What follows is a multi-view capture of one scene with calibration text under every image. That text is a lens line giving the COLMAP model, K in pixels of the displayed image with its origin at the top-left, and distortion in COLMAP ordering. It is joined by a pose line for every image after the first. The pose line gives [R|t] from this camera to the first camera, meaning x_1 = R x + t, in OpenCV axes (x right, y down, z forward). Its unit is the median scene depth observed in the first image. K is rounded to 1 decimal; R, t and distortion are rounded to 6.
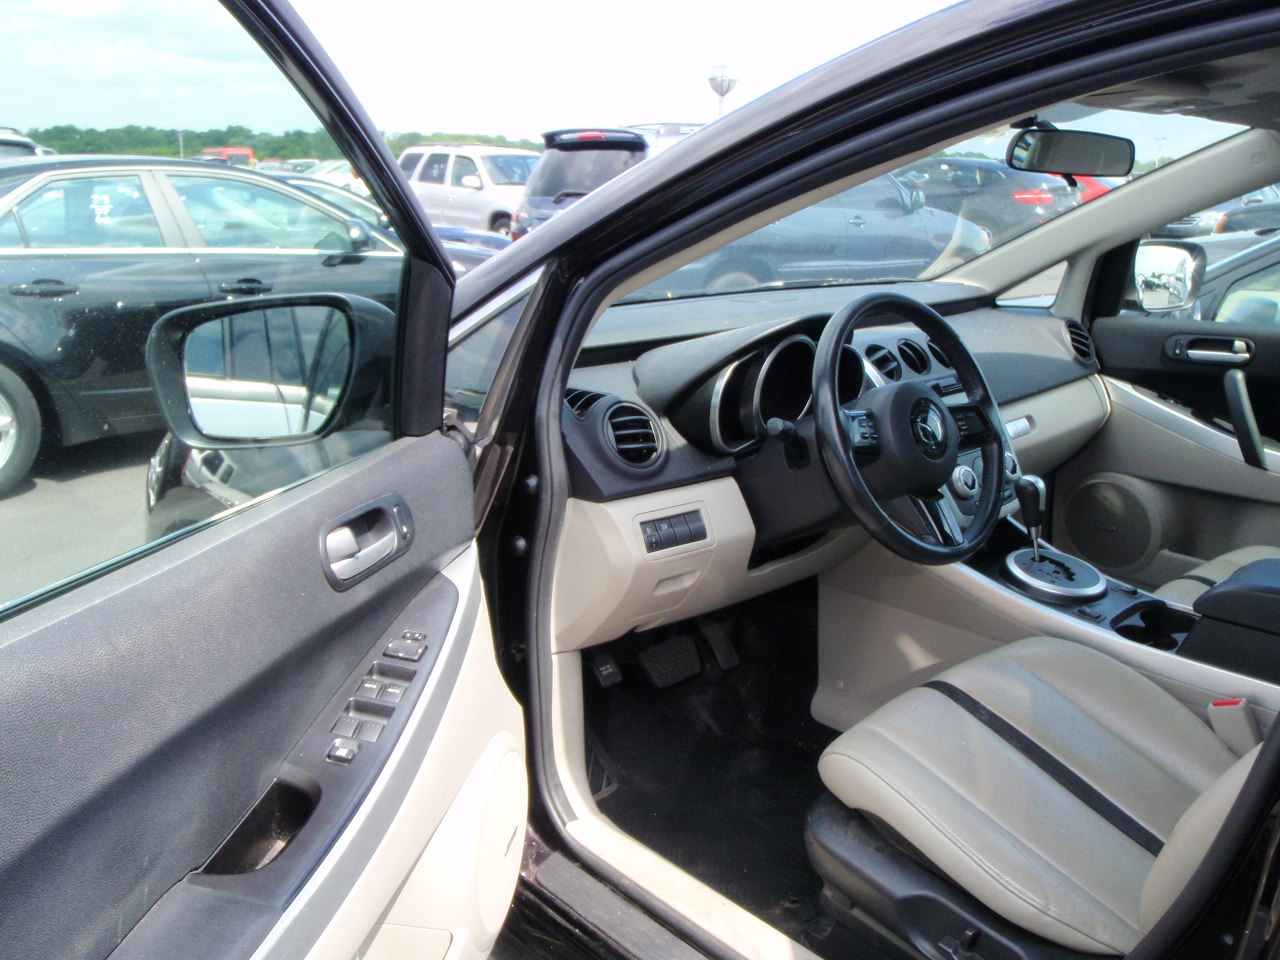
lens RADIAL K [[1136.5, 0, 640.0], [0, 1136.5, 480.0], [0, 0, 1]] dist [-0.093113, 0.092237]
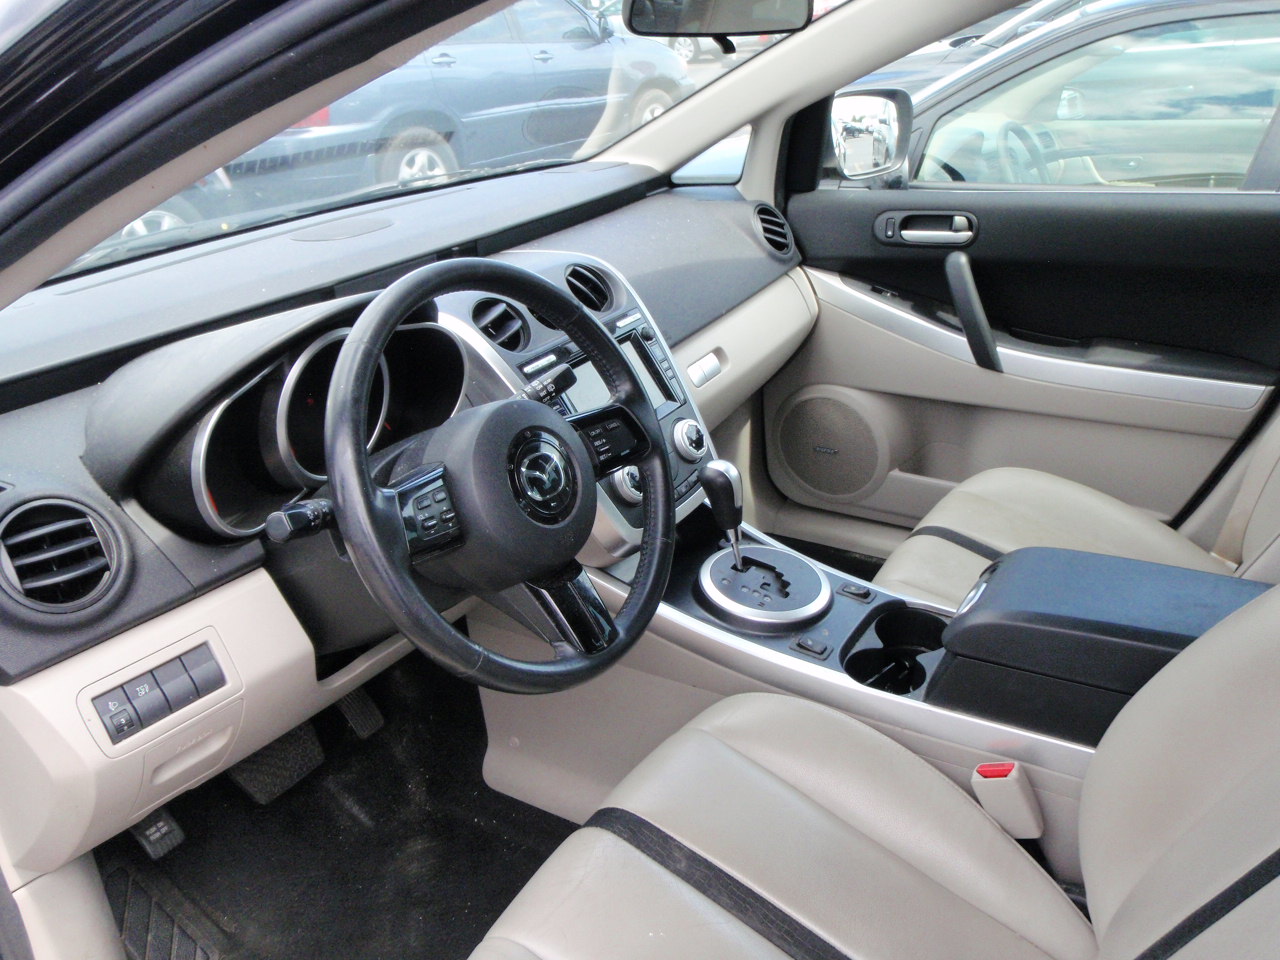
lens RADIAL K [[1094.9, 0, 672.5], [0, 1094.9, 482.6], [0, 0, 1]] dist [-0.062207, 0.089037]
pose [[0.961845, -0.152651, 0.227052, 0.133494], [0.114880, 0.978513, 0.171213, -0.100428], [-0.248309, -0.138597, 0.958715, 0.278985]]
